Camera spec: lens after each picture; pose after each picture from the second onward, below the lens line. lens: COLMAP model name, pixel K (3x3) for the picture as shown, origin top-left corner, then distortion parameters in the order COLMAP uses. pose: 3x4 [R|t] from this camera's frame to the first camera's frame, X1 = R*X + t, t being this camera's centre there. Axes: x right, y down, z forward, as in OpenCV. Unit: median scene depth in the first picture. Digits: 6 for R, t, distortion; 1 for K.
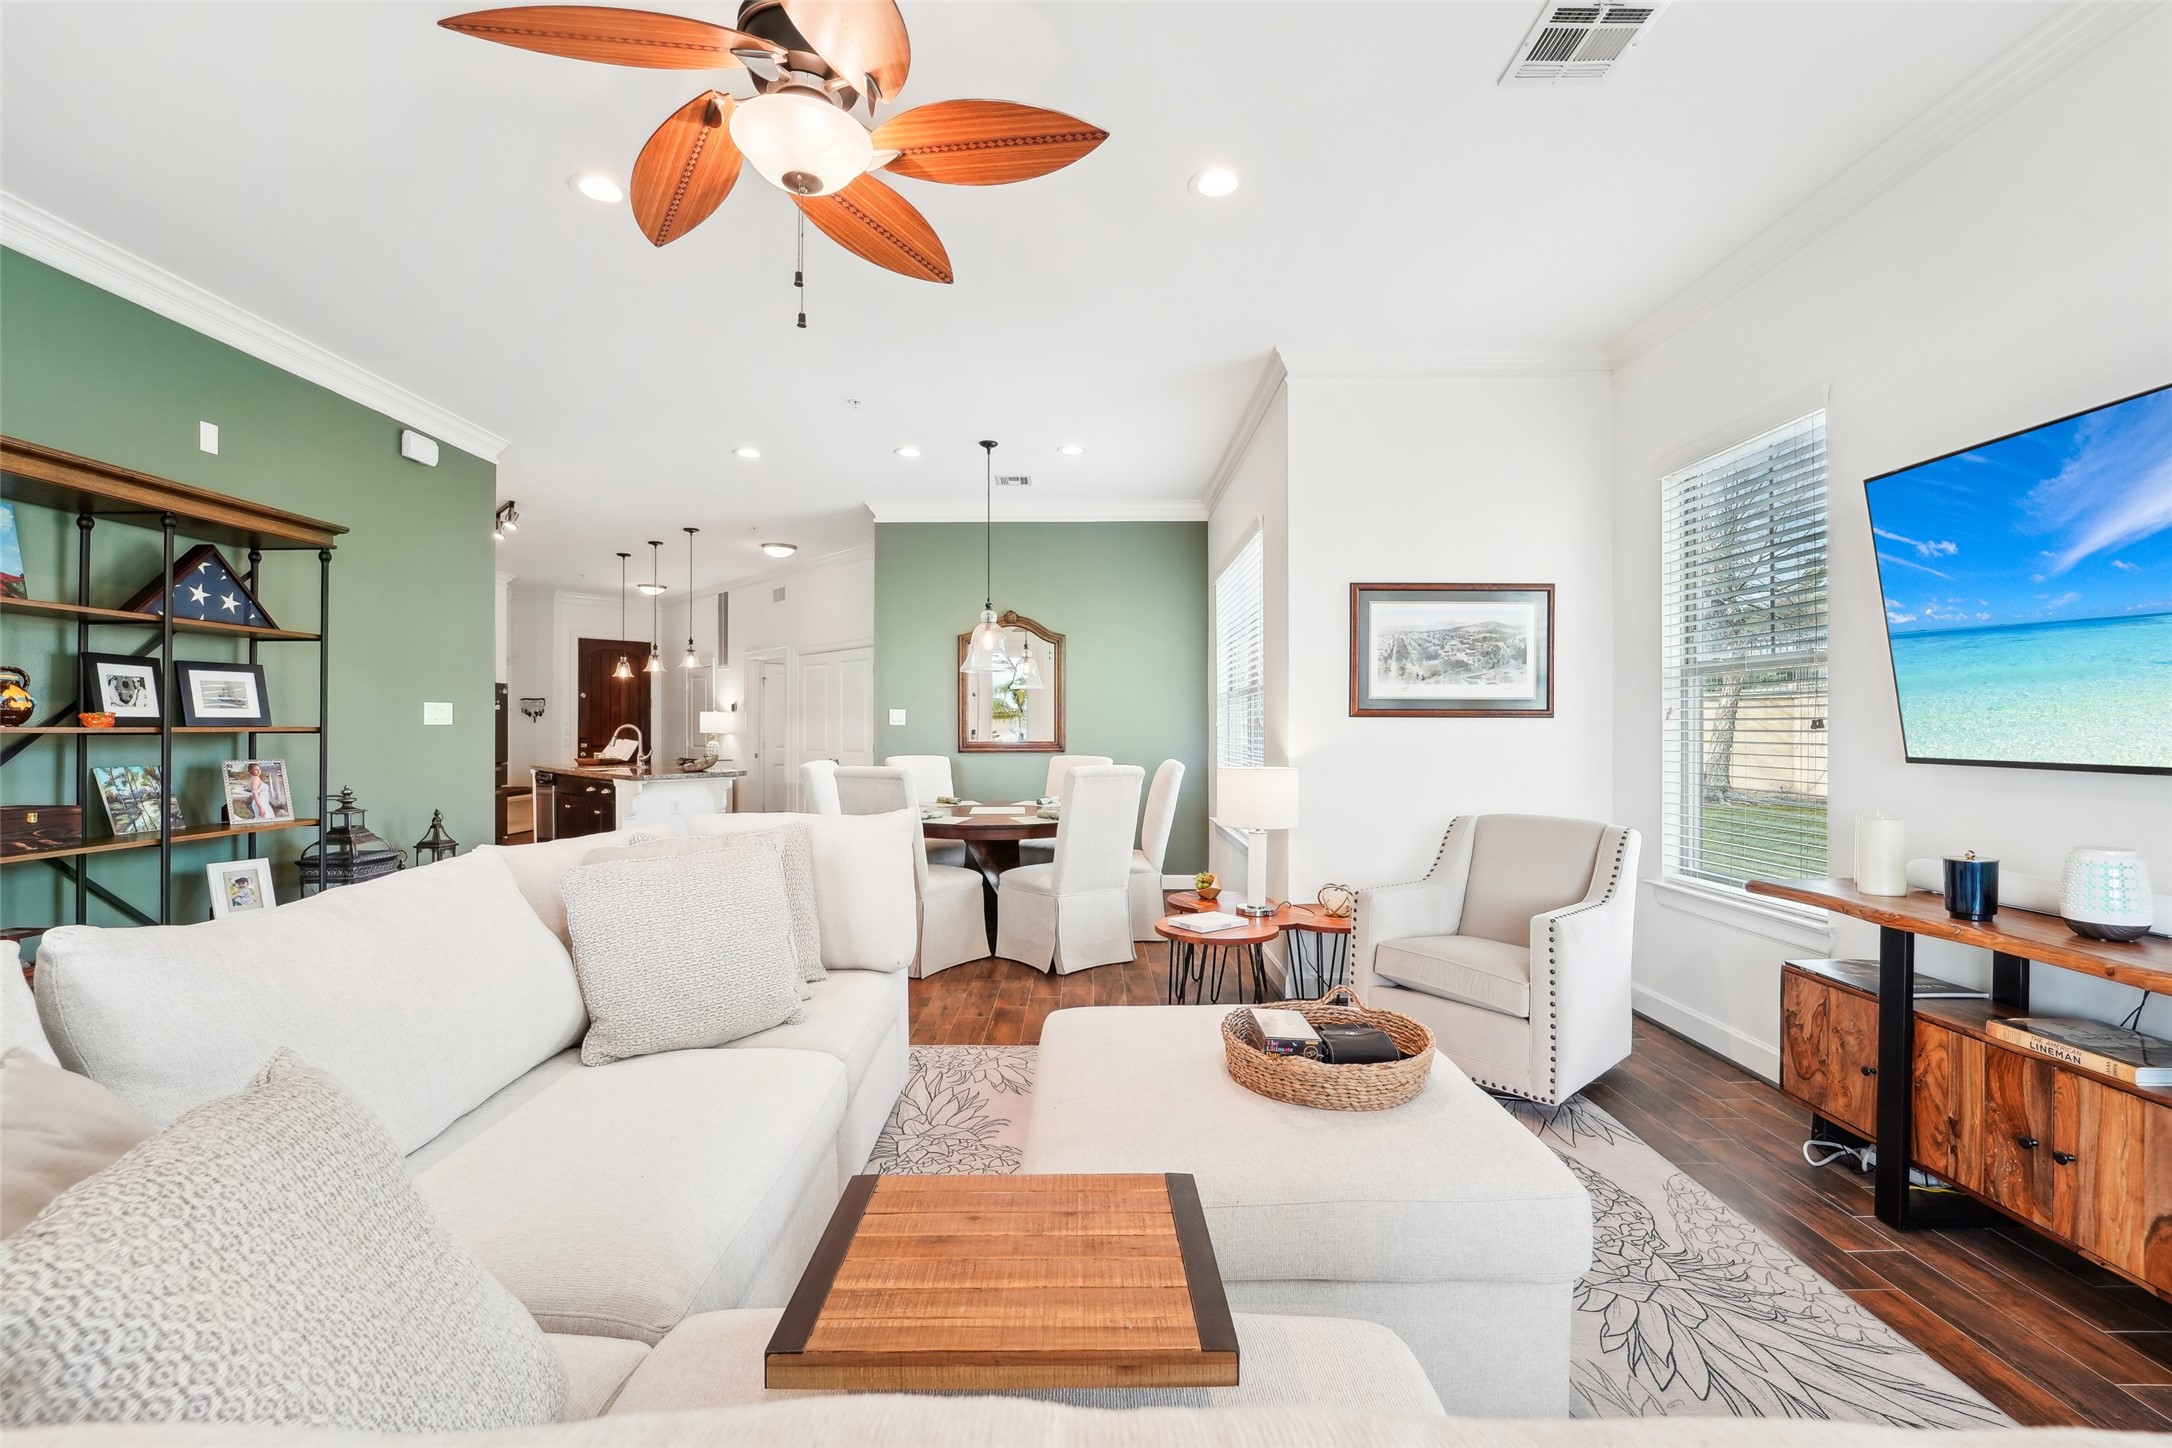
lens RADIAL K [[913.6, 0, 1086.0], [0, 913.6, 724.0], [0, 0, 1]] dist [-0.001709, -0.004302]
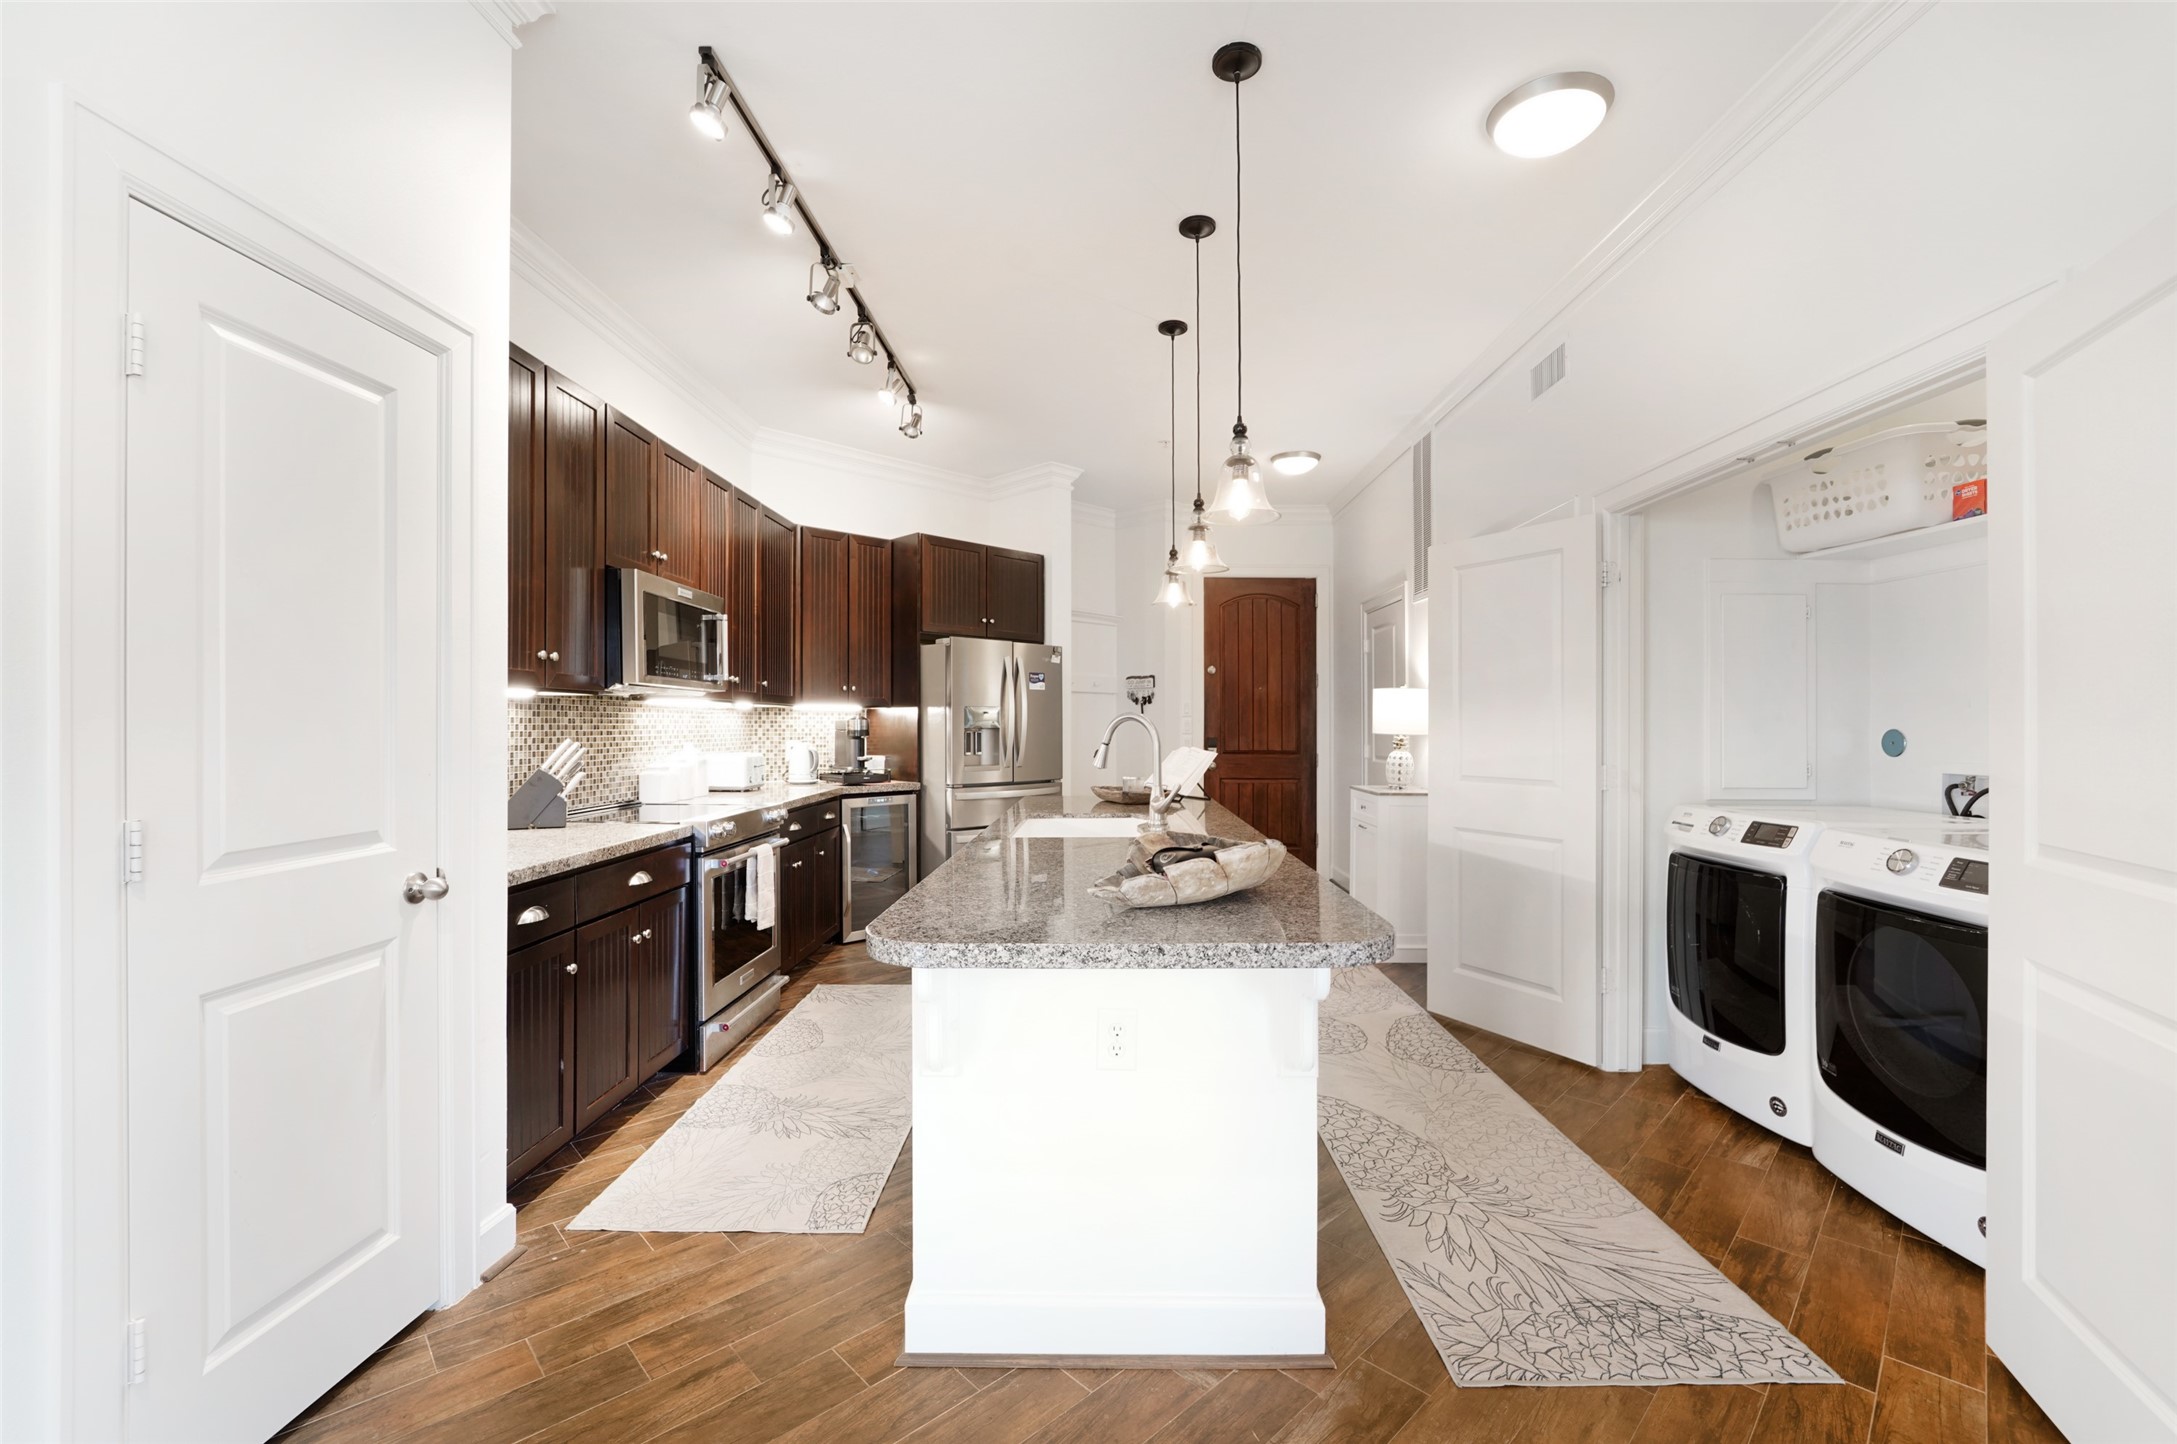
lens RADIAL K [[907.9, 0, 1088.5], [0, 907.9, 722.0], [0, 0, 1]] dist [-0.000312, -0.000034]
pose [[0.699506, 0.003530, -0.714618, -0.177616], [-0.004417, 0.999990, 0.000617, 0.003734], [0.714613, 0.002725, 0.699515, 0.529736]]
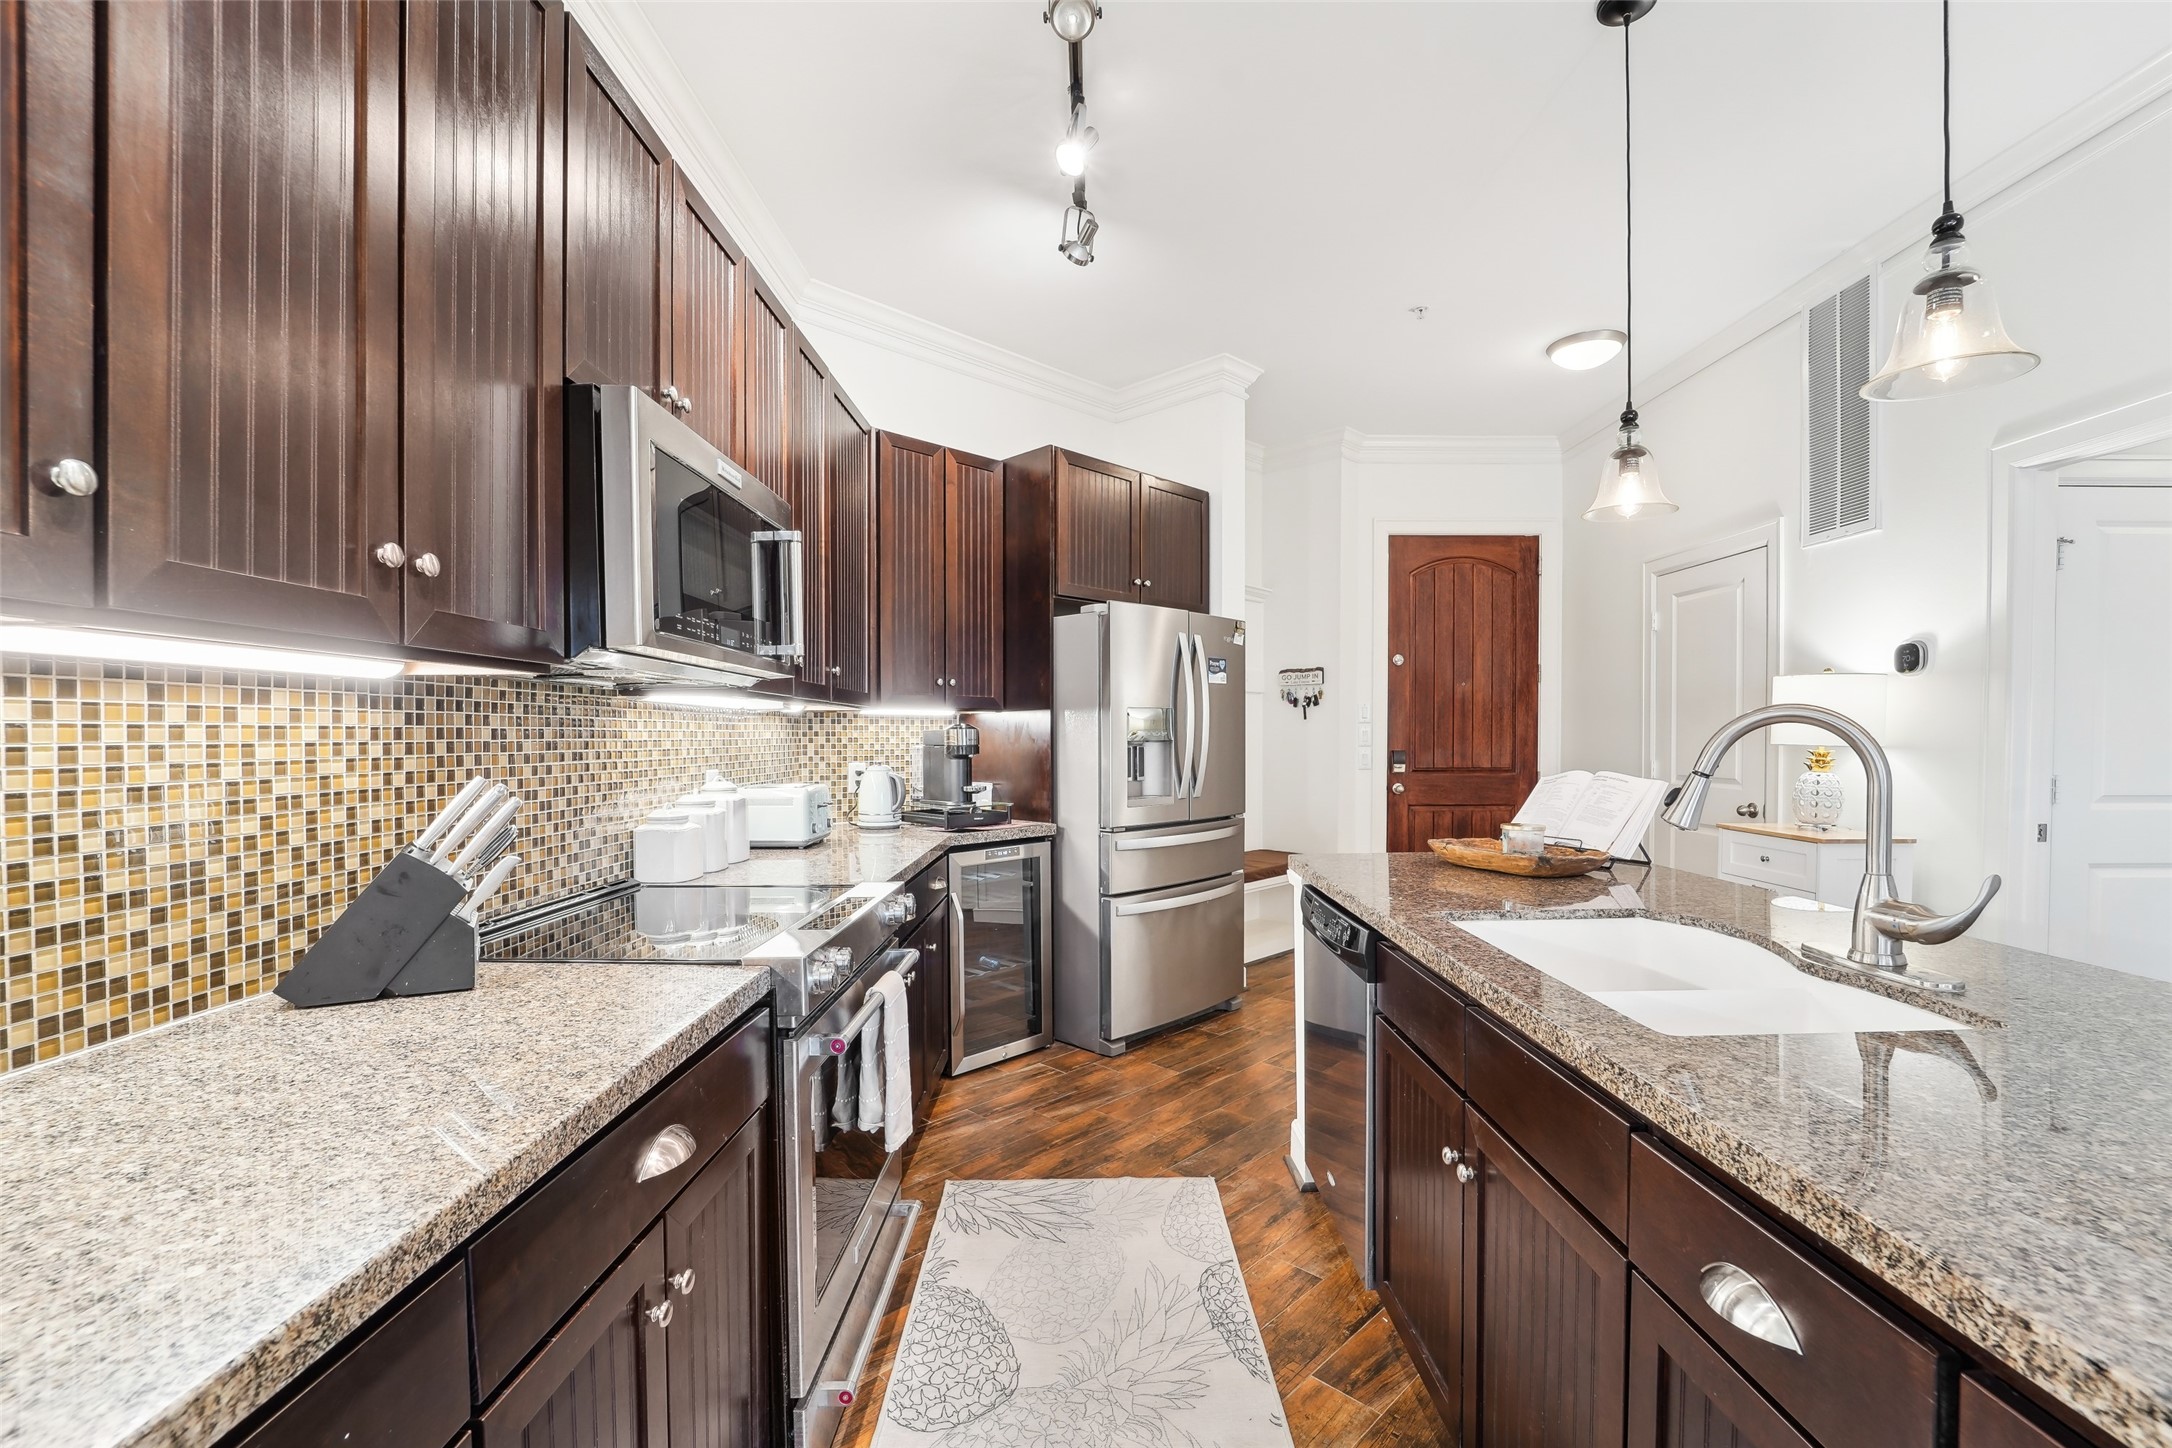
lens RADIAL K [[920.9, 0, 1100.7], [0, 920.9, 742.2], [0, 0, 1]] dist [-0.001493, 0.000322]
pose [[0.720986, 0.005516, -0.692927, -0.348817], [0.003124, 0.999932, 0.011210, 0.004347], [0.692942, -0.010247, 0.720920, 0.580827]]
